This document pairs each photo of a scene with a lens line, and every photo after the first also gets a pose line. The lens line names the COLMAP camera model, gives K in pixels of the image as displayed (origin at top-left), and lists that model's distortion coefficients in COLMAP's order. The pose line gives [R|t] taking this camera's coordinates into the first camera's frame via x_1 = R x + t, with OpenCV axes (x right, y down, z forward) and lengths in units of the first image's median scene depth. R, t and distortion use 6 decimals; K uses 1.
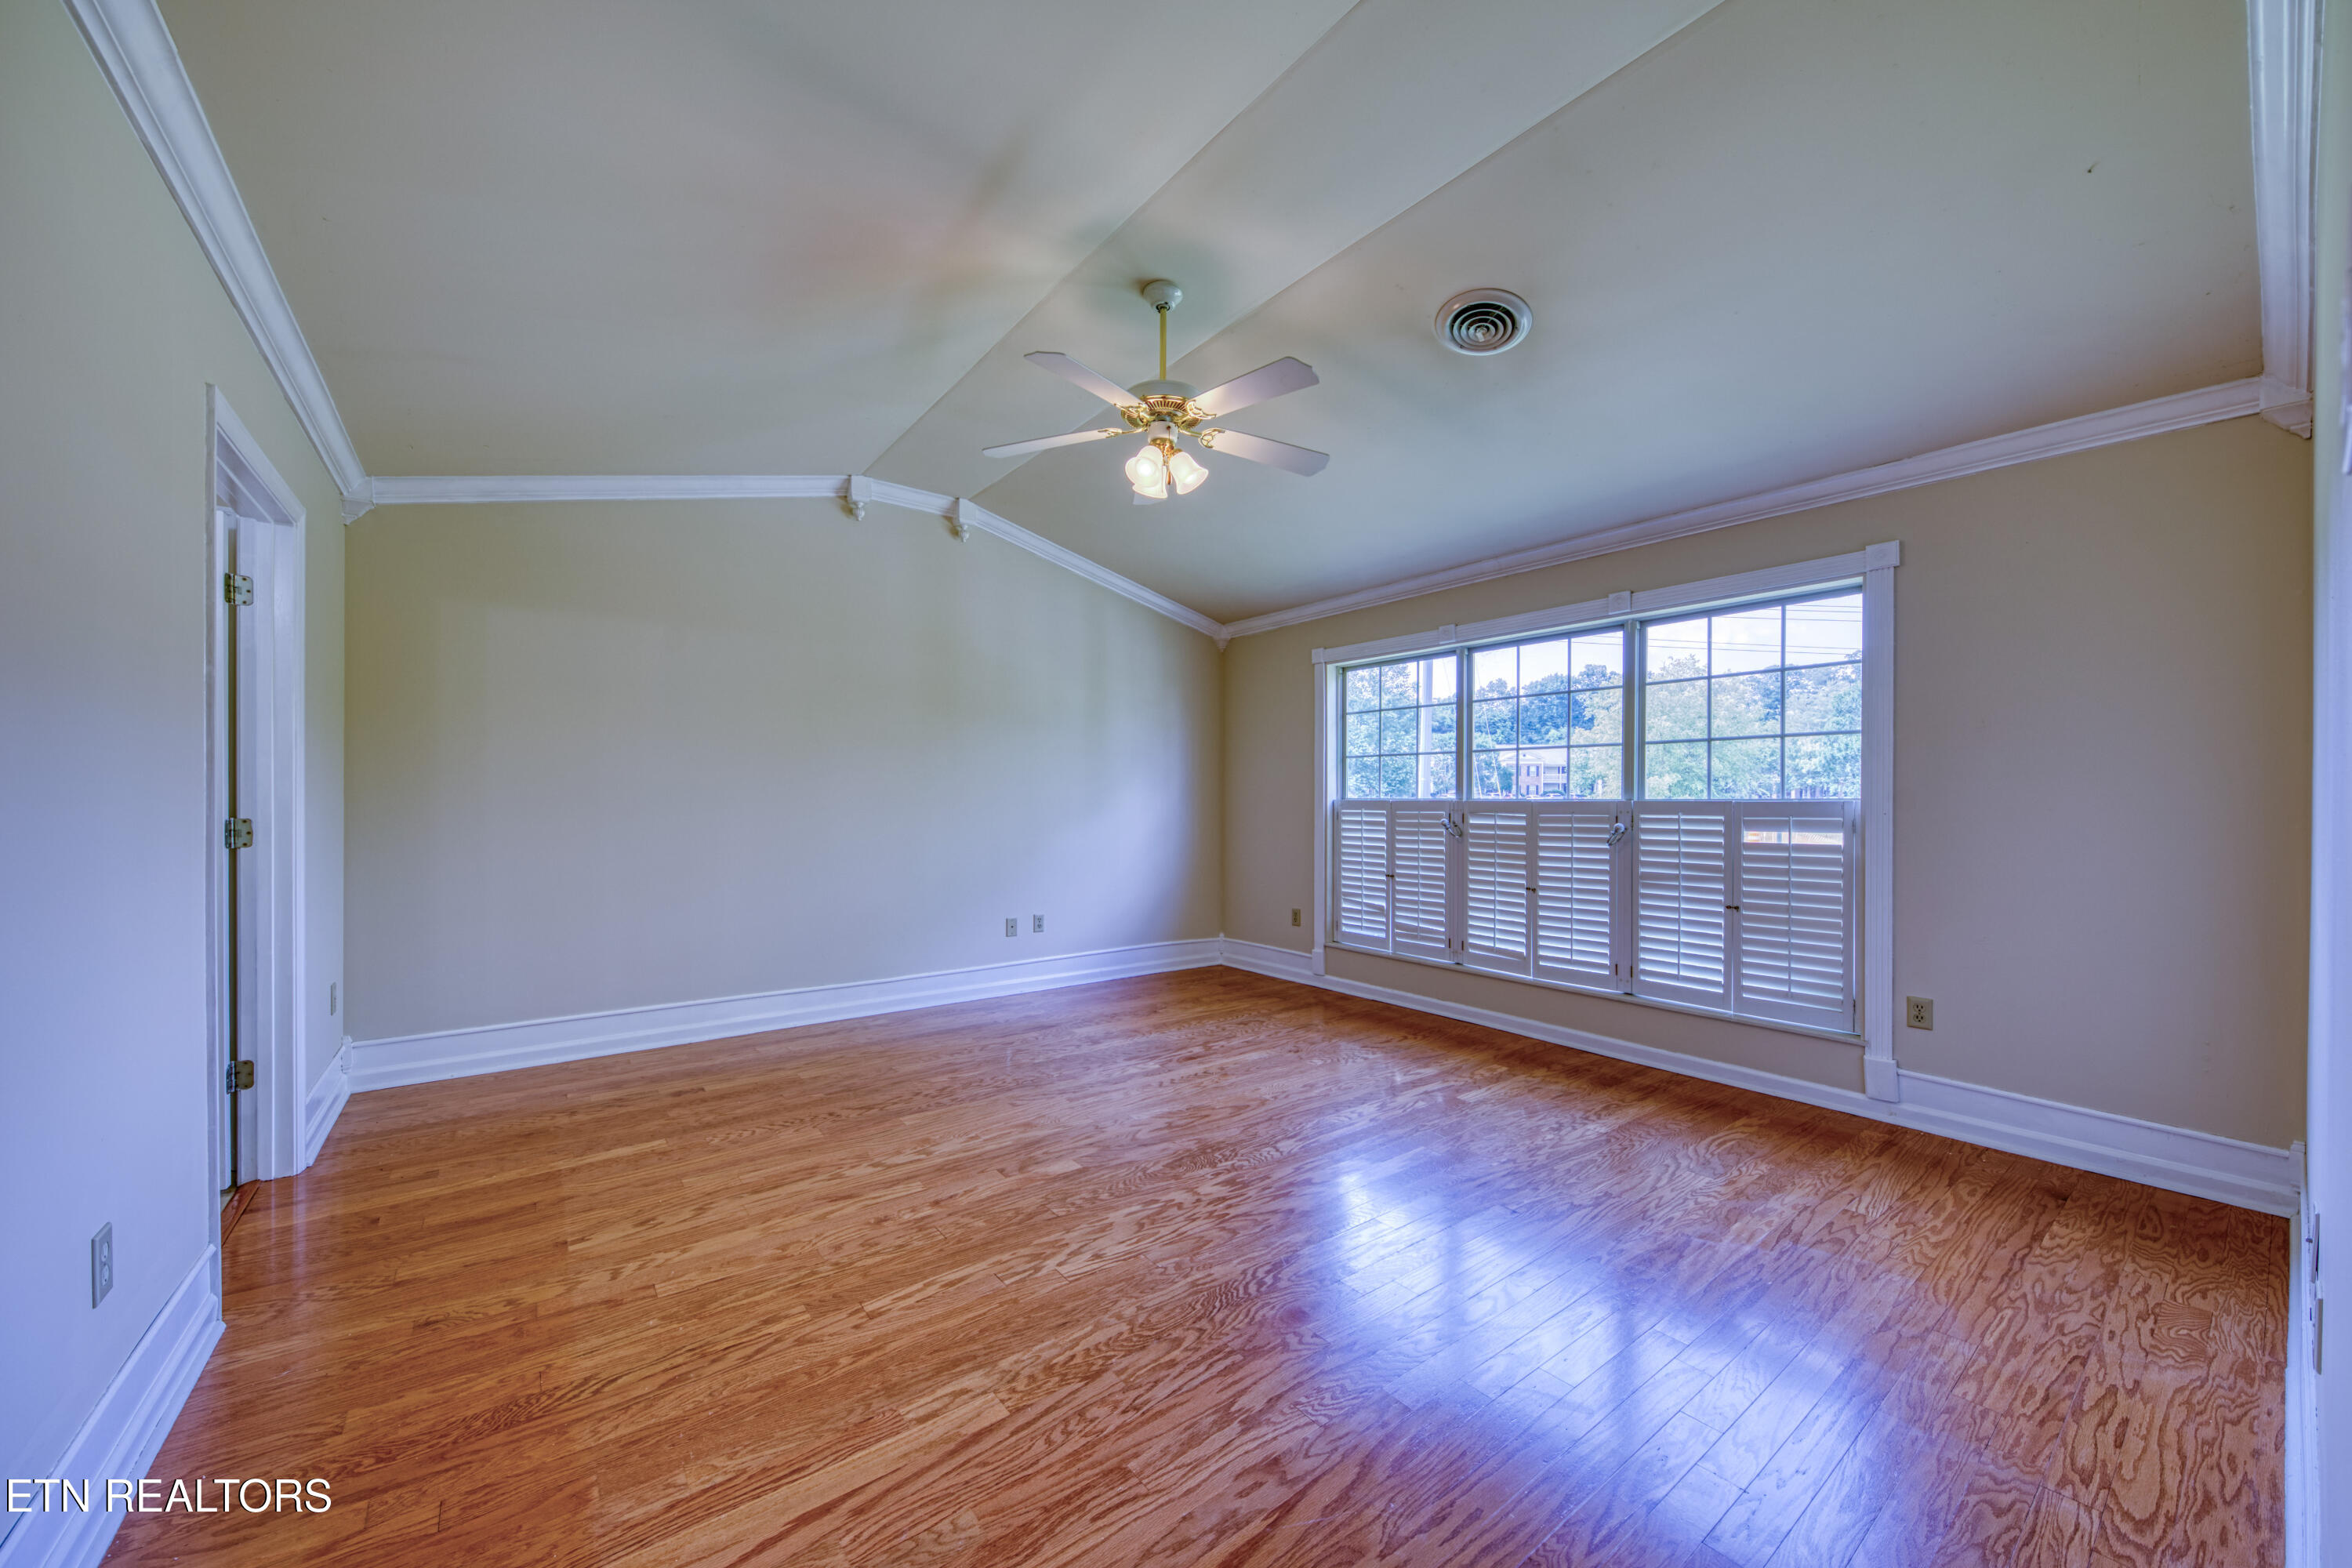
lens RADIAL K [[866.9, 0, 1177.2], [0, 866.9, 798.3], [0, 0, 1]] dist [-0.000351, -0.000024]
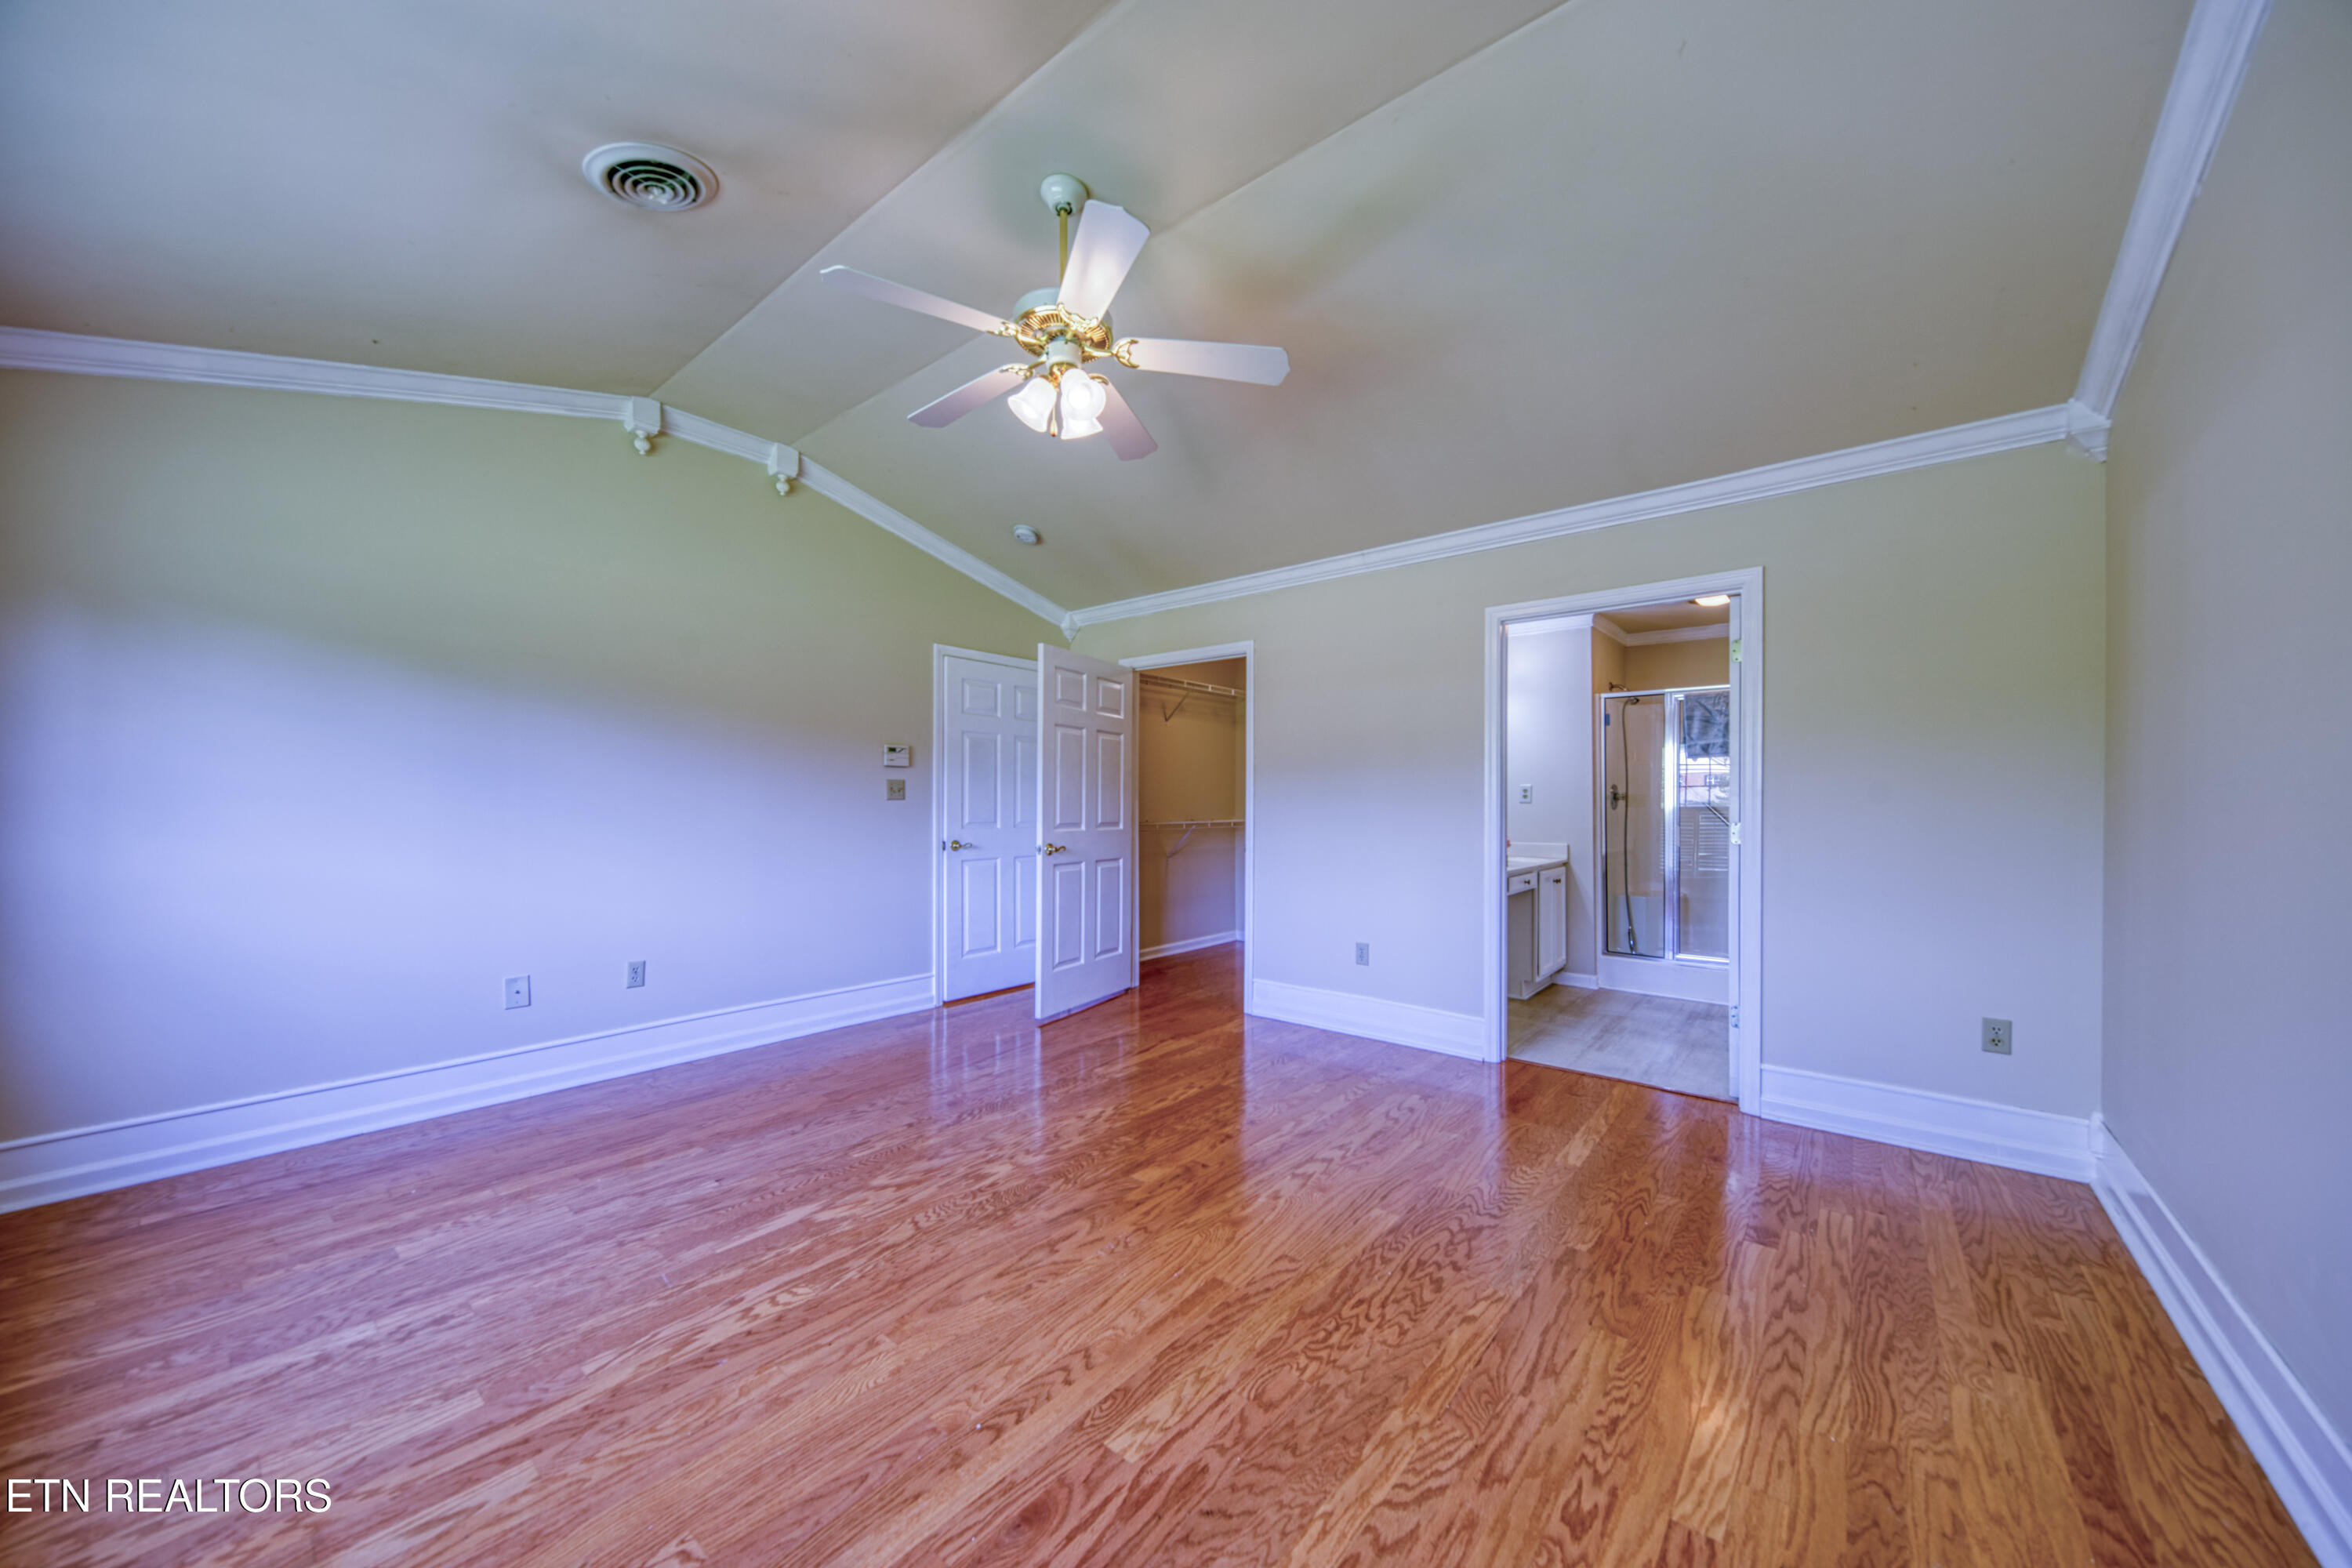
lens RADIAL K [[821.5, 0, 1174.7], [0, 821.5, 799.7], [0, 0, 1]] dist [-0.001665, -0.003176]
pose [[-0.975178, -0.011039, -0.221146, 0.053600], [-0.009053, 0.999909, -0.009994, 0.000919], [0.221236, -0.007743, -0.975189, 1.904977]]
